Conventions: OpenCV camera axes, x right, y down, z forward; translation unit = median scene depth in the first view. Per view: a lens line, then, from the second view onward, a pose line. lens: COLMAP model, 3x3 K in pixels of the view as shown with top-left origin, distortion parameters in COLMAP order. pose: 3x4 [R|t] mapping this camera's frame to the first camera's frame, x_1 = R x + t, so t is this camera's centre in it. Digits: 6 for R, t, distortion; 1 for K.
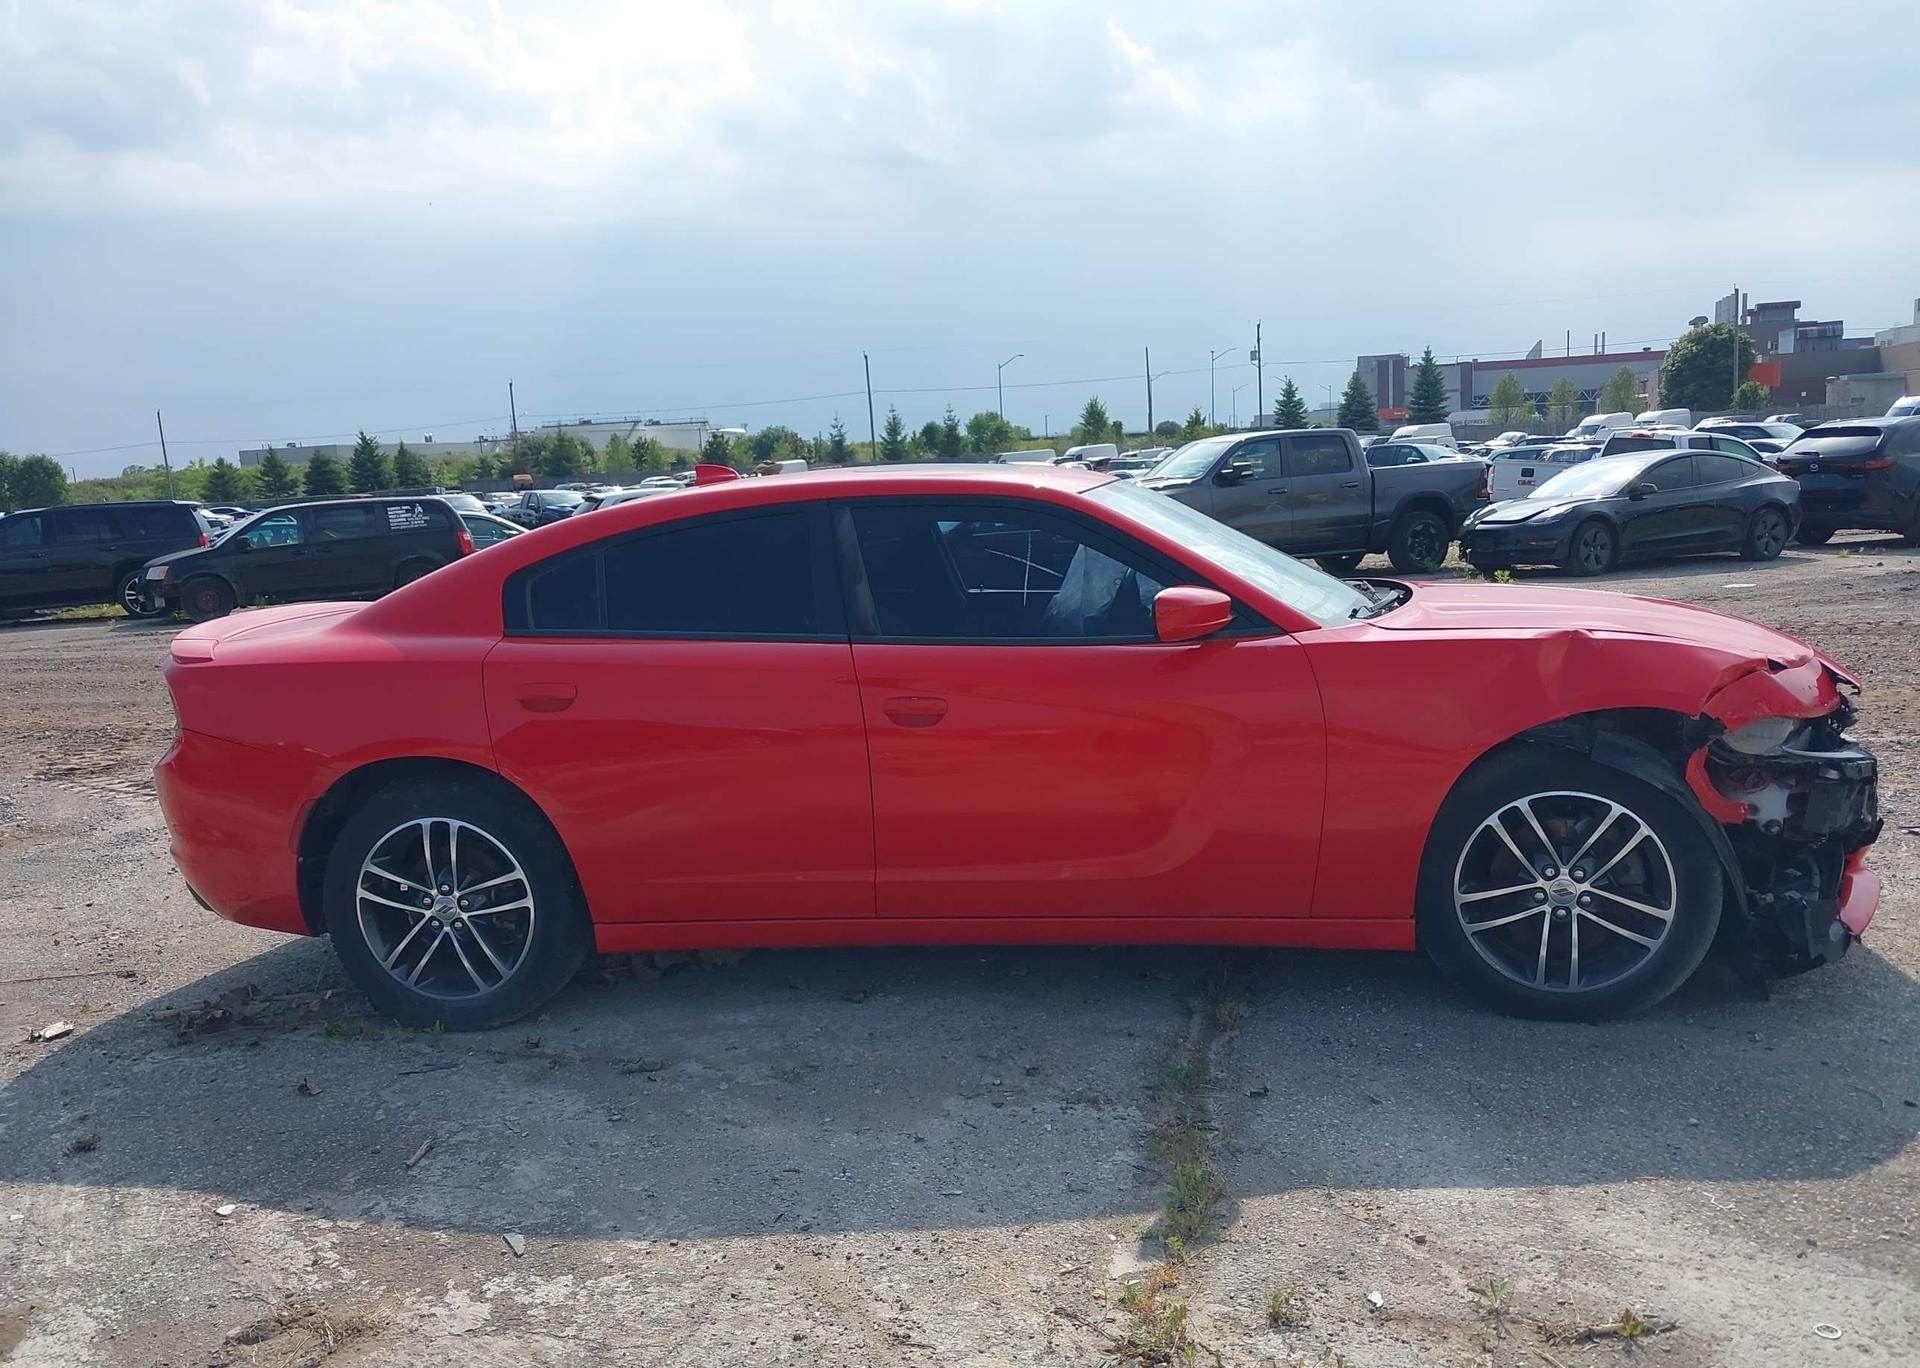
lens RADIAL K [[1554.2, 0, 976.7], [0, 1554.2, 686.5], [0, 0, 1]] dist [0.003521, -0.017926]
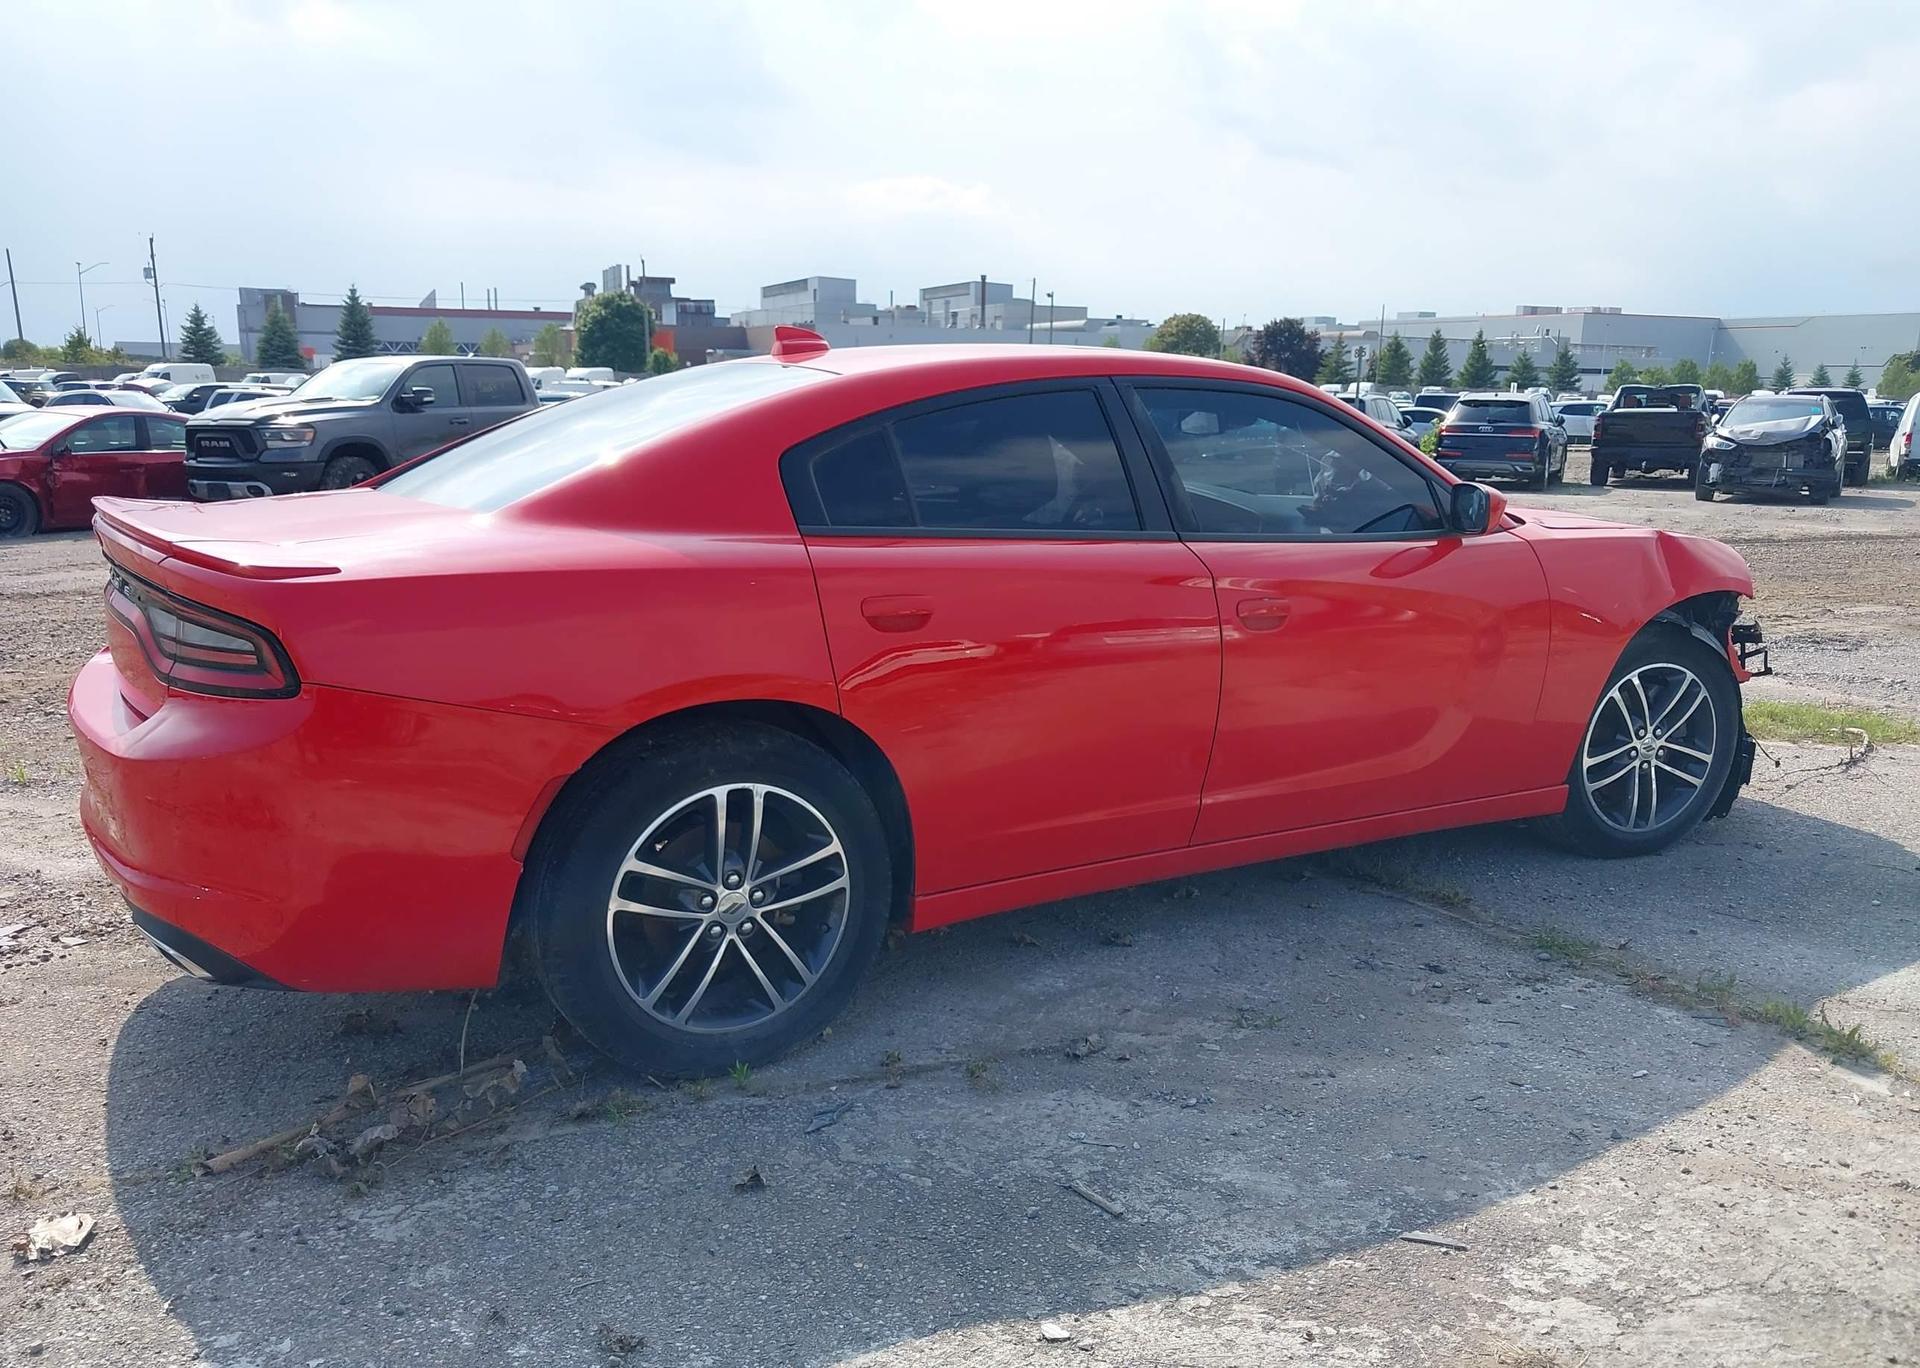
lens RADIAL K [[1554.2, 0, 986.1], [0, 1554.2, 681.1], [0, 0, 1]] dist [0.003521, -0.017926]
pose [[0.768354, -0.054412, 0.637708, -0.717374], [0.037136, 0.998491, 0.040452, 0.011514], [-0.638947, -0.007399, 0.769215, 0.369616]]
